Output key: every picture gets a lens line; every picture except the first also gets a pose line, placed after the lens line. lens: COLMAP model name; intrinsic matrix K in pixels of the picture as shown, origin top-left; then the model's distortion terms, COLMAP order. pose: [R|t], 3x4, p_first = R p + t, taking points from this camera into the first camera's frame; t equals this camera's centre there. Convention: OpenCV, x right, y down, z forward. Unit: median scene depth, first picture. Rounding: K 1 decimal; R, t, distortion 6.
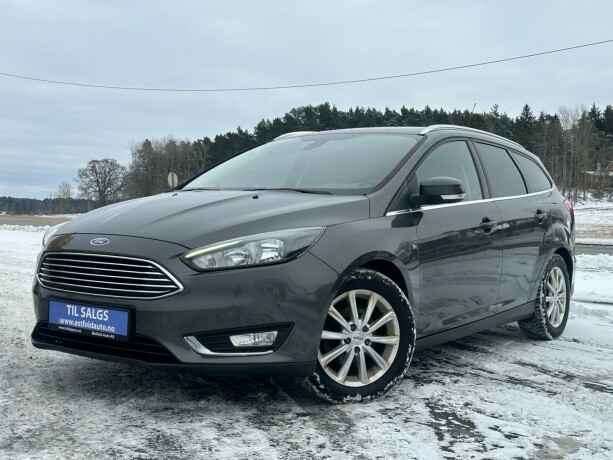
lens RADIAL K [[777.8, 0, 306.5], [0, 777.8, 230.0], [0, 0, 1]] dist [0.130684, -0.012069]
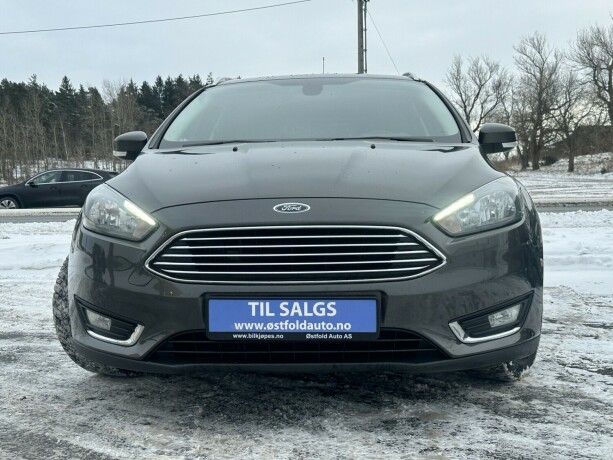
lens RADIAL K [[777.8, 0, 306.5], [0, 777.8, 230.0], [0, 0, 1]] dist [0.130684, -0.012069]
pose [[0.850071, -0.070894, 0.521875, -0.638688], [0.052995, 0.997384, 0.049168, 0.000650], [-0.523995, -0.014139, 0.851604, 0.405450]]
